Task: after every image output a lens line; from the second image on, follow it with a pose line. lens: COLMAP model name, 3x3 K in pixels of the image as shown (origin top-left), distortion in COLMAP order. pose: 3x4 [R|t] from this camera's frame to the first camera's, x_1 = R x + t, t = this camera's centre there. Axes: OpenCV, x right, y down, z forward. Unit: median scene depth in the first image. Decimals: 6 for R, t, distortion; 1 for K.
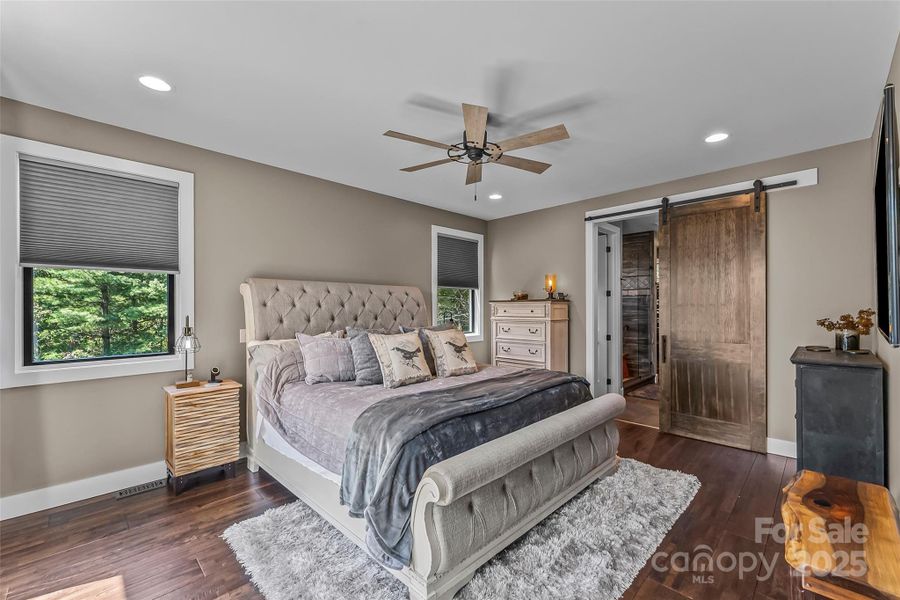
lens RADIAL K [[383.2, 0, 450.1], [0, 383.2, 303.9], [0, 0, 1]] dist [-0.000744, 0.000080]
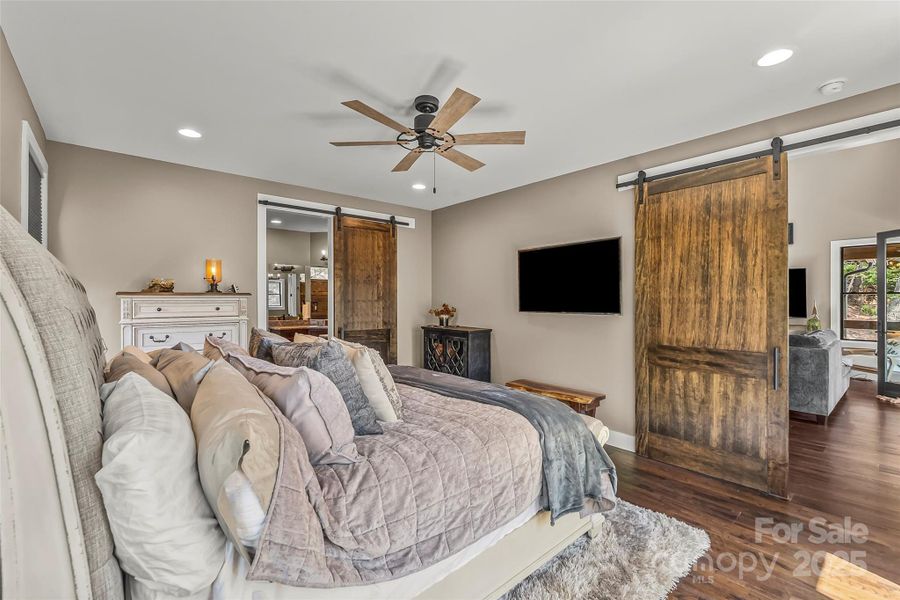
lens RADIAL K [[413.9, 0, 447.1], [0, 413.9, 298.5], [0, 0, 1]] dist [0.002989, 0.000243]
pose [[0.040835, 0.010232, 0.999113, -0.563987], [-0.006912, 0.999927, -0.009958, 0.004849], [-0.999142, -0.006499, 0.040903, 0.536002]]
